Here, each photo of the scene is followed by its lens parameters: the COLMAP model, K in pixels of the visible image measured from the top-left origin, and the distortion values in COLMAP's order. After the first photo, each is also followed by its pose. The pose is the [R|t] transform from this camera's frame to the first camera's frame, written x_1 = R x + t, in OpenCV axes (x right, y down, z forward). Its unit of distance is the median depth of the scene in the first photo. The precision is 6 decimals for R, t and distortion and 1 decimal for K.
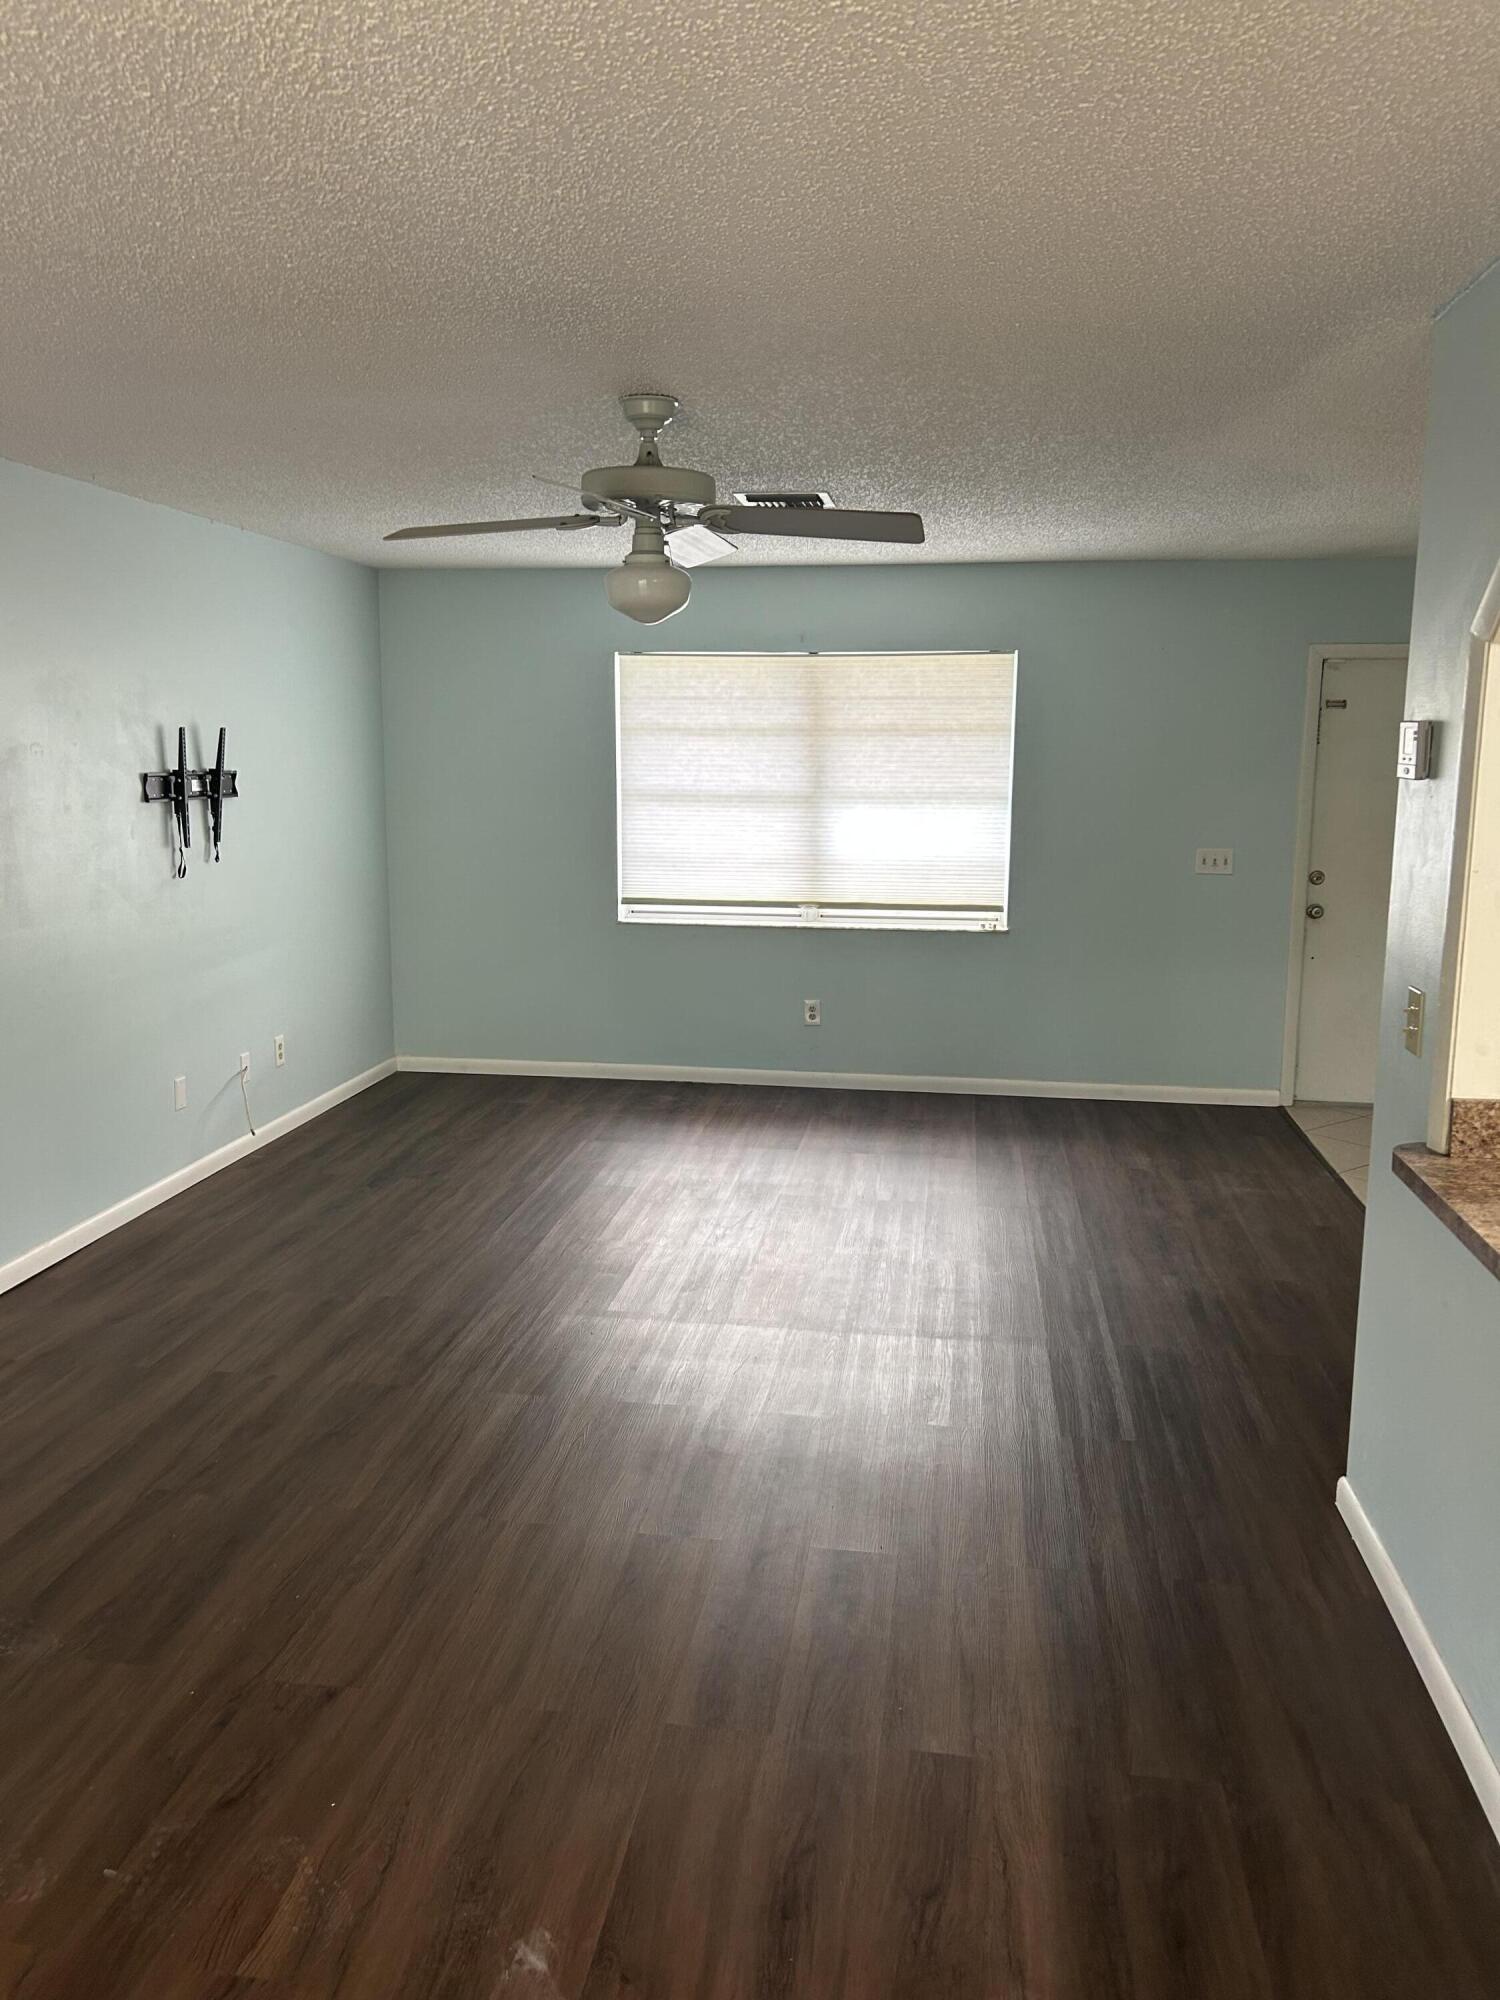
lens RADIAL K [[1489.8, 0, 733.7], [0, 1489.8, 1007.8], [0, 0, 1]] dist [0.041108, -0.052634]
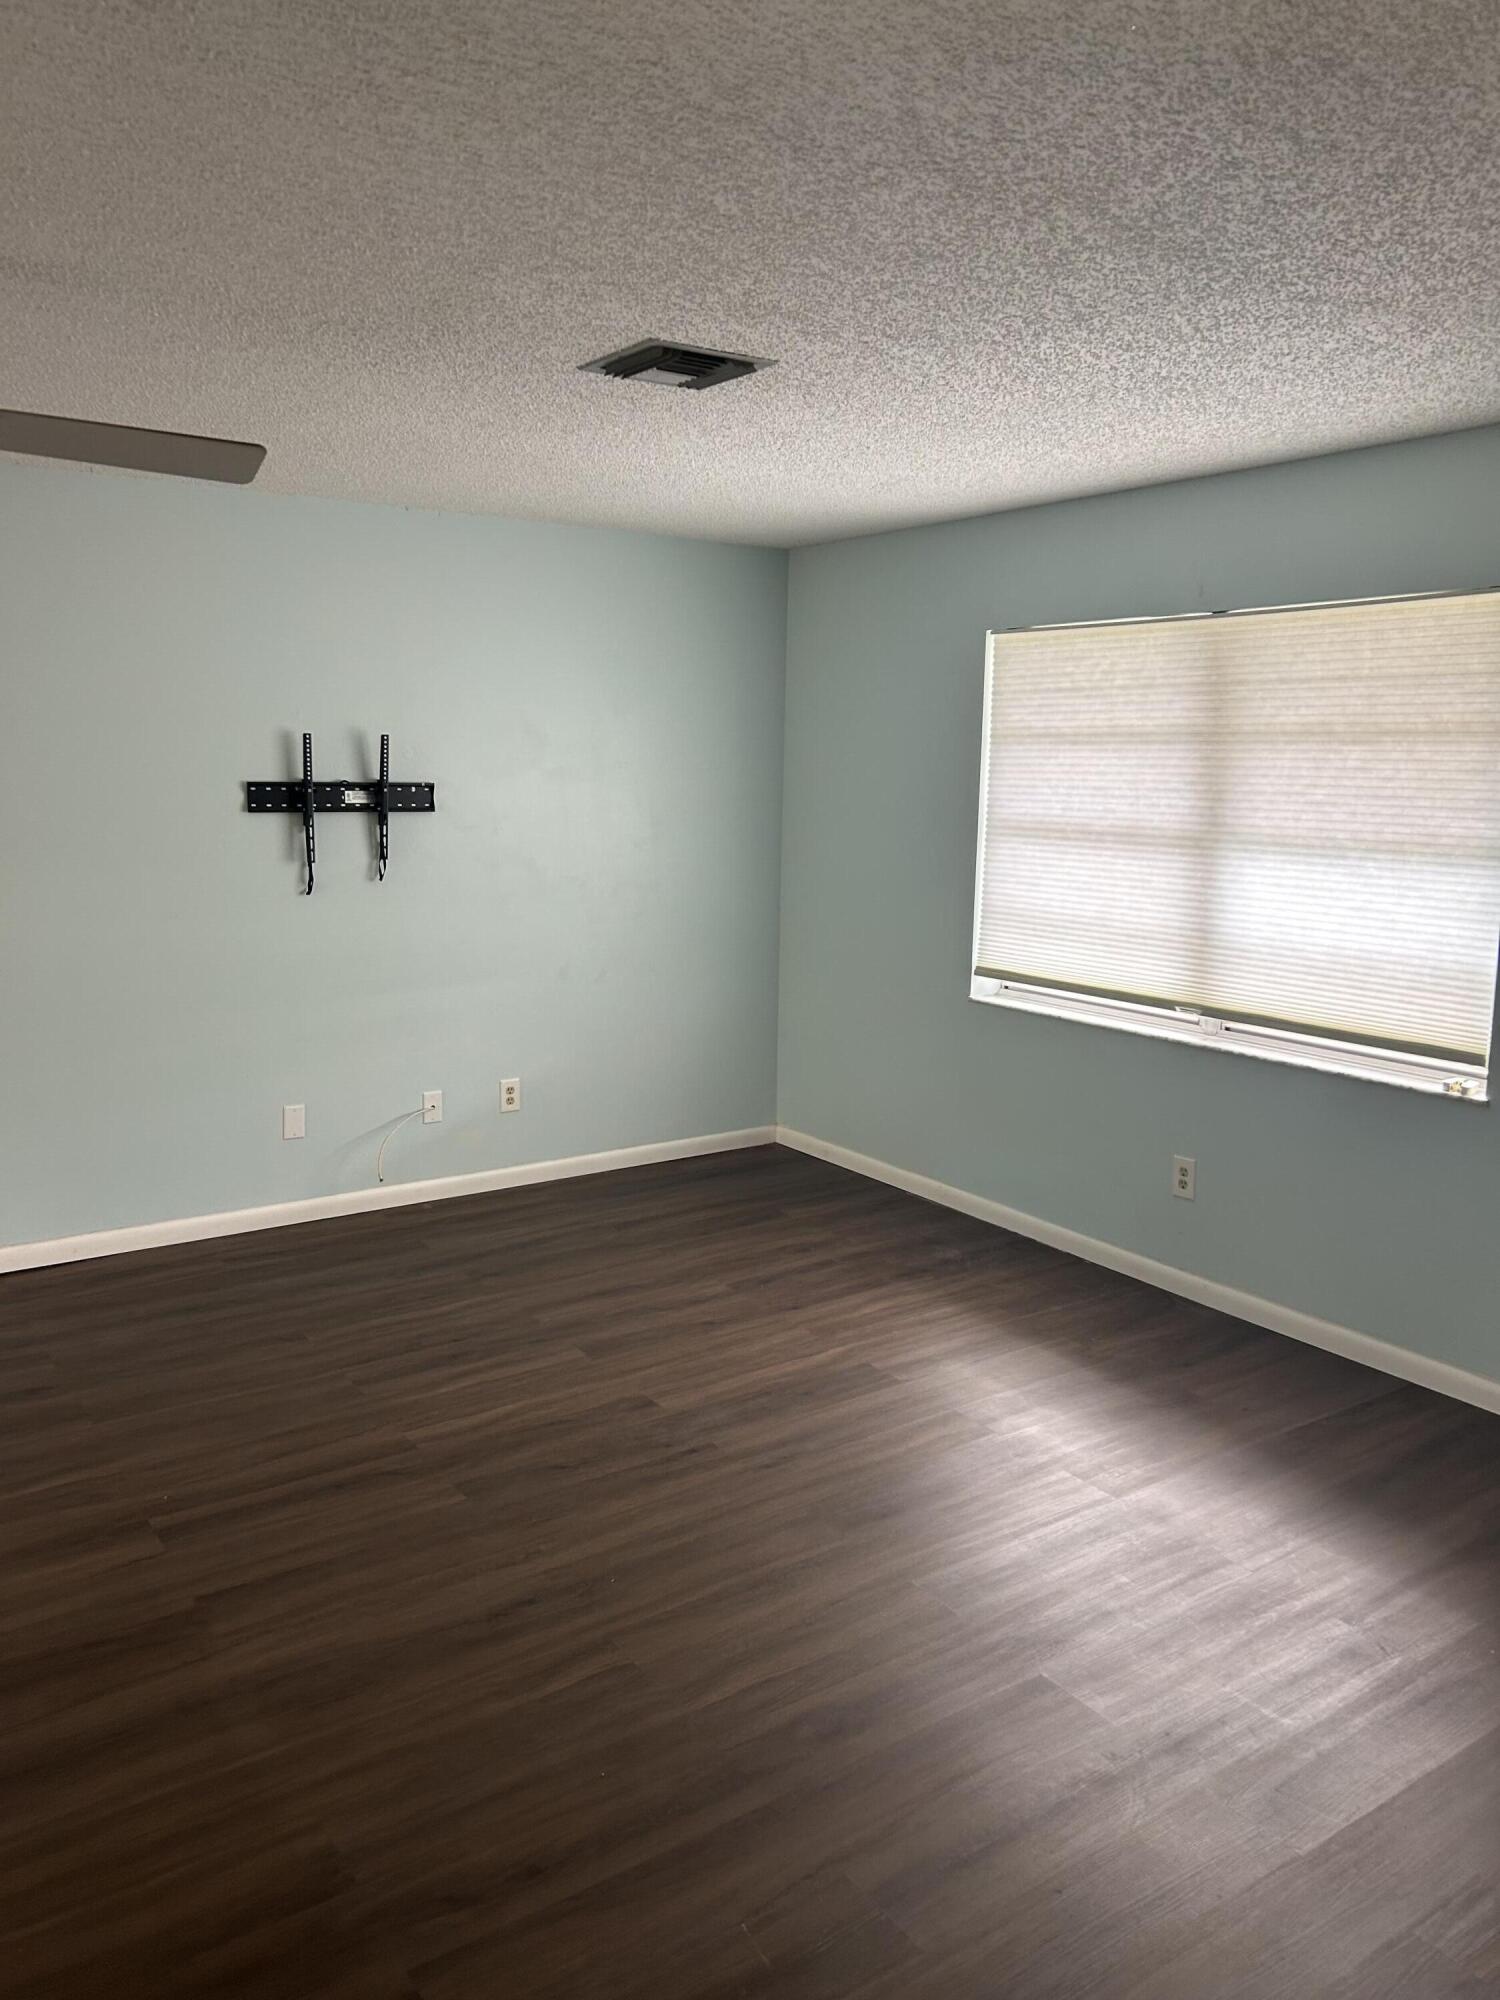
lens RADIAL K [[1489.8, 0, 740.4], [0, 1489.8, 991.8], [0, 0, 1]] dist [0.041108, -0.052634]
pose [[0.681446, 0.117349, -0.722399, 0.386998], [-0.132568, 0.990525, 0.035853, -0.074720], [0.719762, 0.071335, 0.690546, 0.428403]]
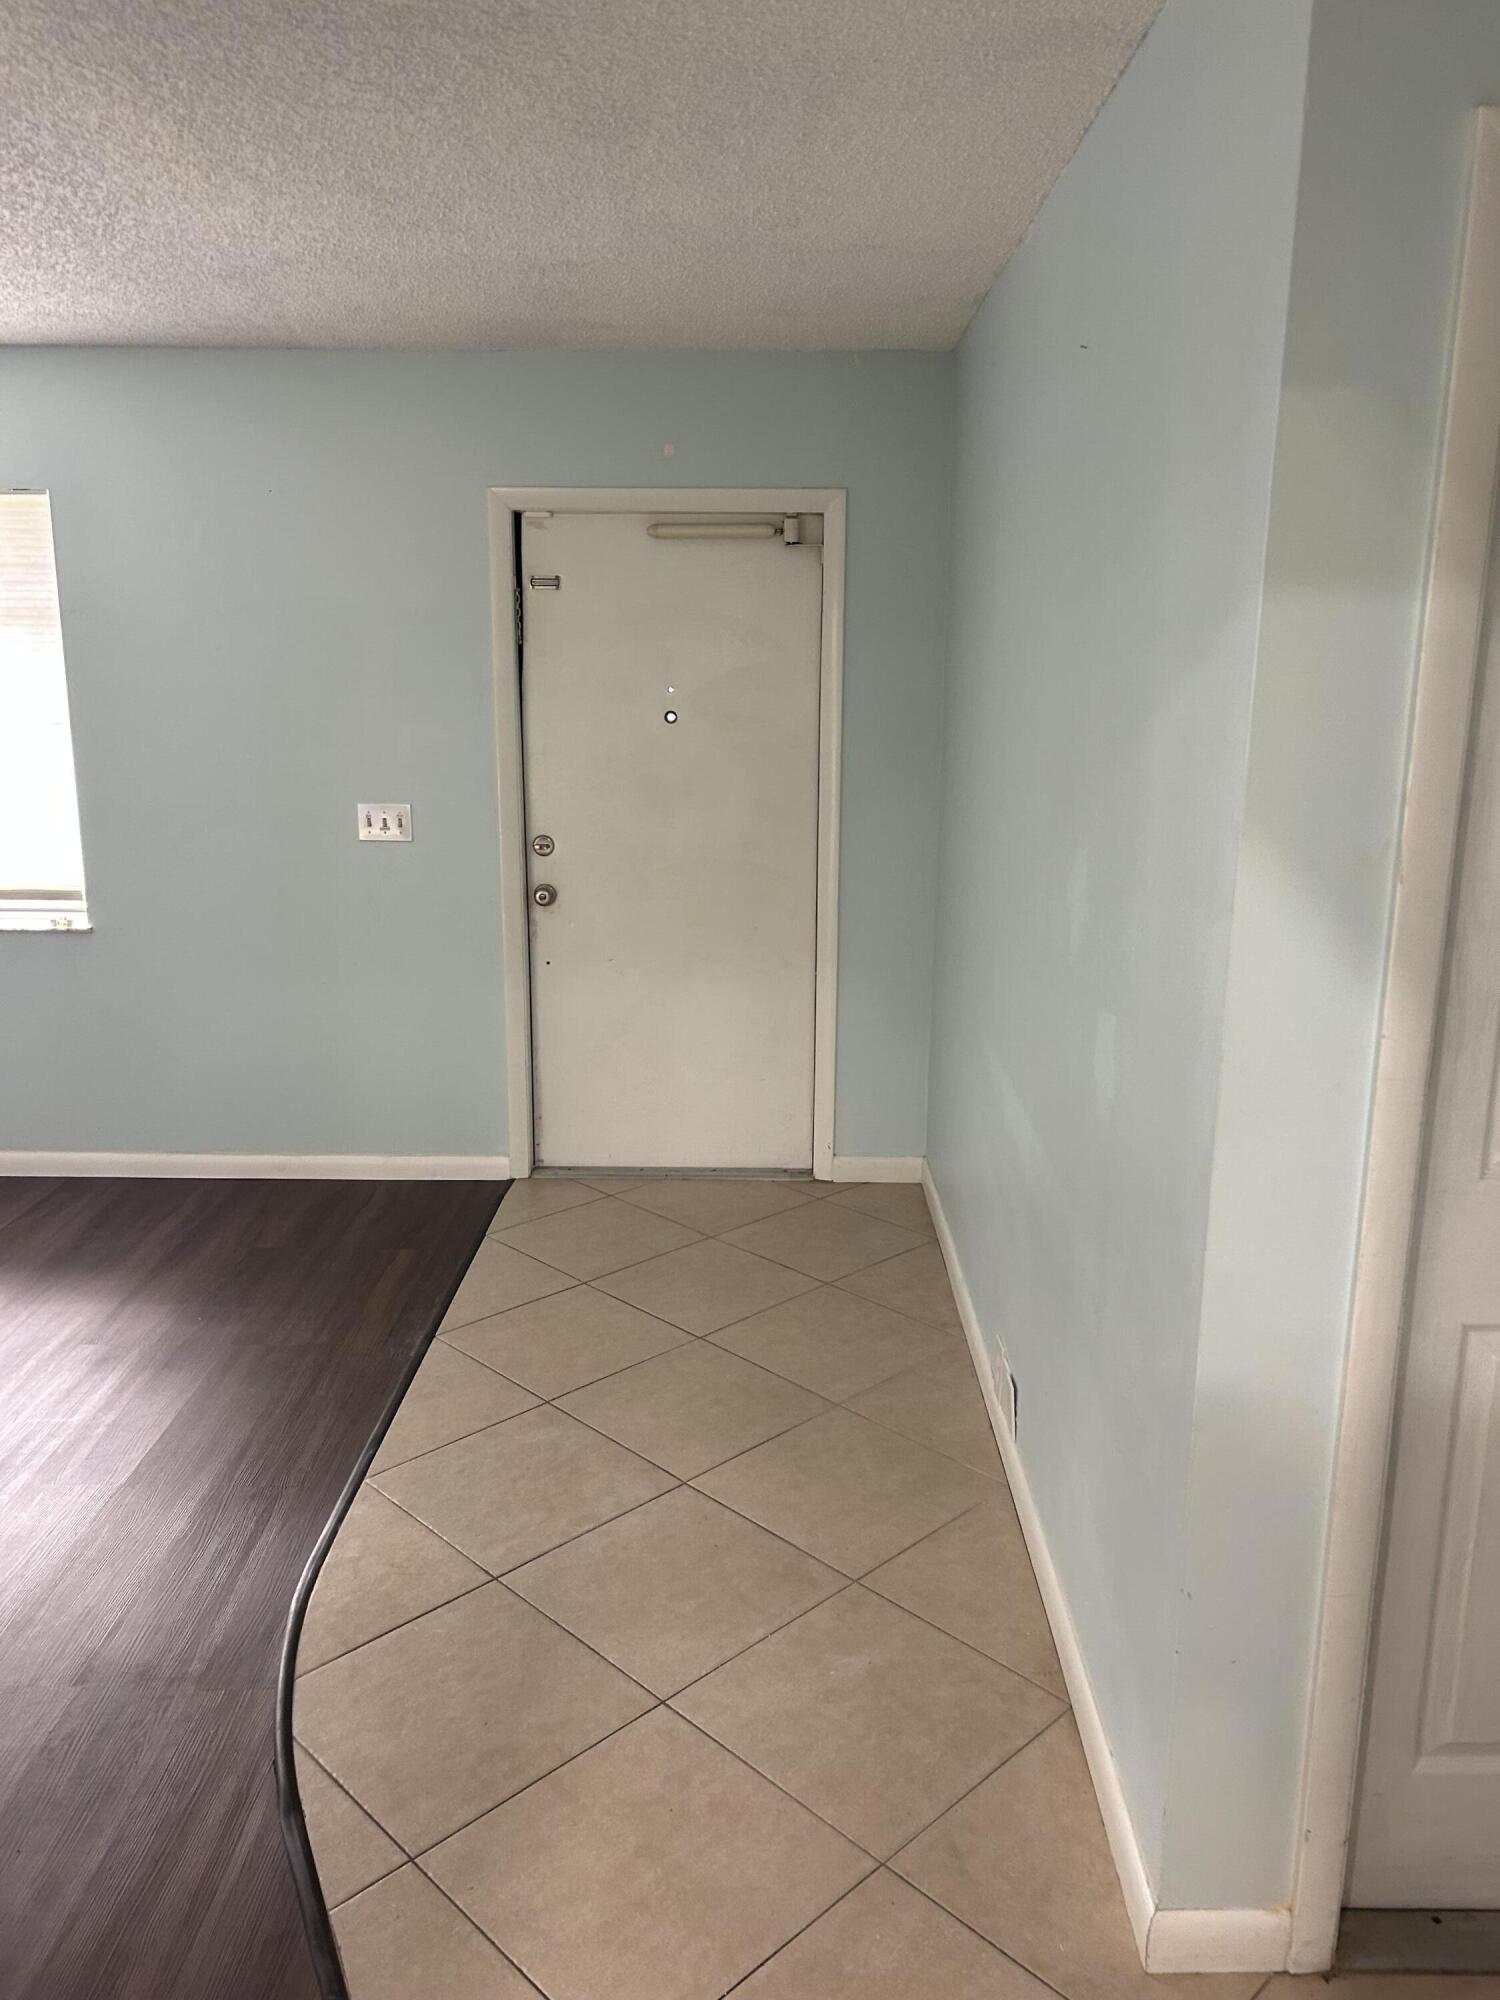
lens RADIAL K [[1489.8, 0, 737.7], [0, 1489.8, 997.9], [0, 0, 1]] dist [0.041108, -0.052634]
pose [[0.991377, -0.026728, 0.128285, 0.379321], [0.019757, 0.998274, 0.055311, -0.052203], [-0.129542, -0.052300, 0.990194, 0.314273]]
